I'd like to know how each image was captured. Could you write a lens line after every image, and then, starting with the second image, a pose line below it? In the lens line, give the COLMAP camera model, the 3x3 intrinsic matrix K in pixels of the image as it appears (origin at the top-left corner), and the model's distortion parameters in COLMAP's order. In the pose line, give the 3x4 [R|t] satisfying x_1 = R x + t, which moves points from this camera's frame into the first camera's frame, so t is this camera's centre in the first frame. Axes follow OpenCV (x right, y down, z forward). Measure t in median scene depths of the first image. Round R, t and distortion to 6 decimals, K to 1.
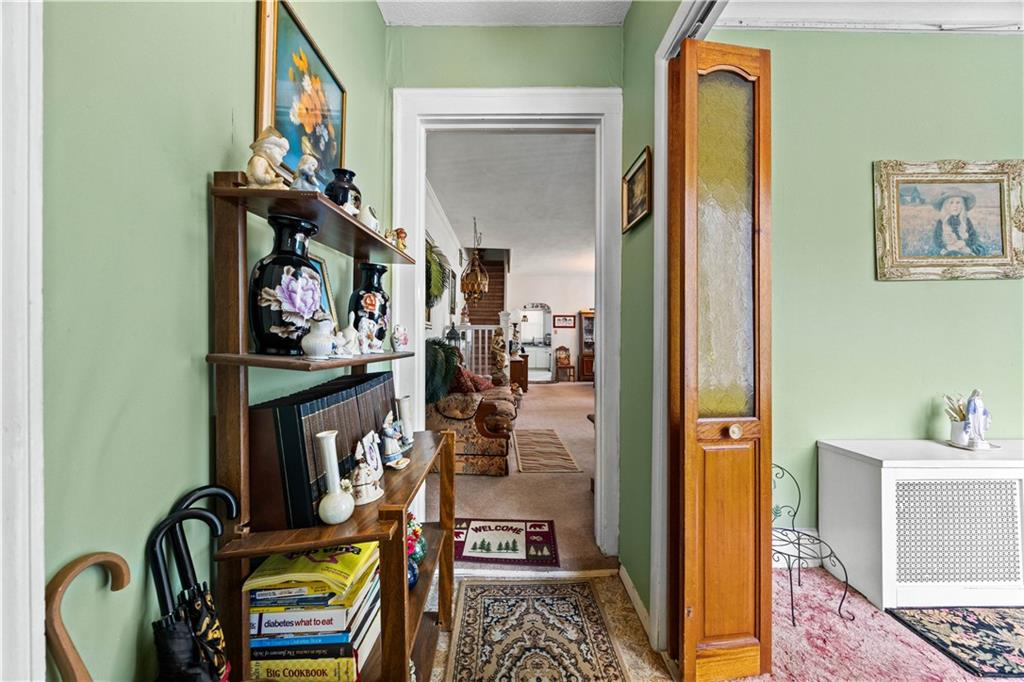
lens RADIAL K [[394.5, 0, 510.4], [0, 394.5, 340.3], [0, 0, 1]] dist [-0.002038, -0.000412]
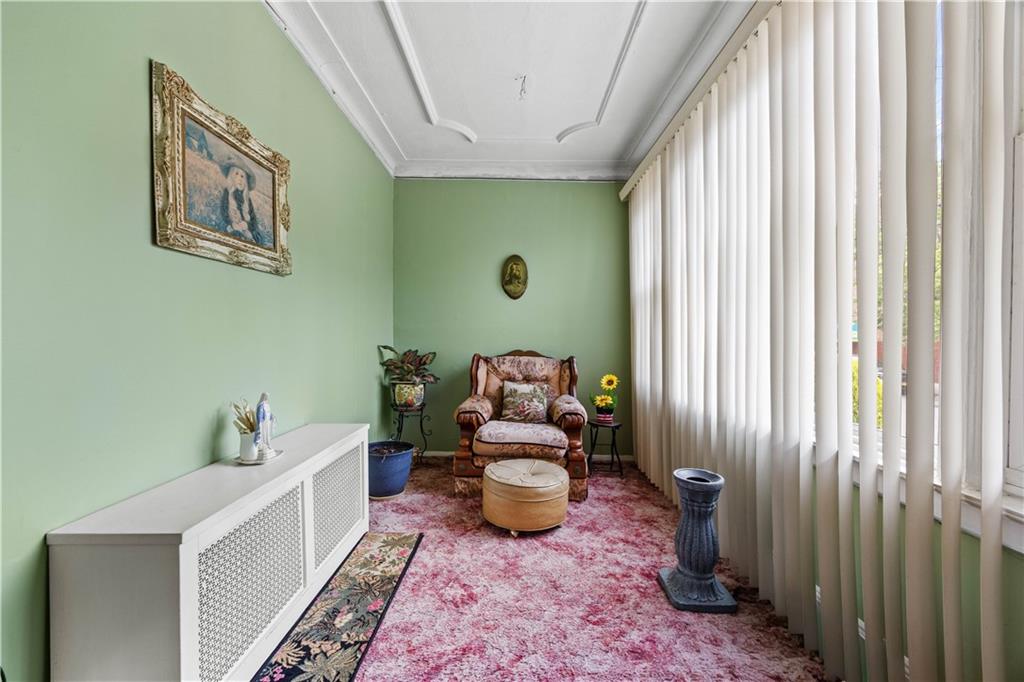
lens RADIAL K [[394.5, 0, 513.0], [0, 394.5, 339.3], [0, 0, 1]] dist [-0.002038, -0.000412]
pose [[0.004912, -0.002873, 0.999984, 0.280732], [-0.006087, 0.999977, 0.002903, -0.000455], [-0.999969, -0.006102, 0.004894, 0.403135]]
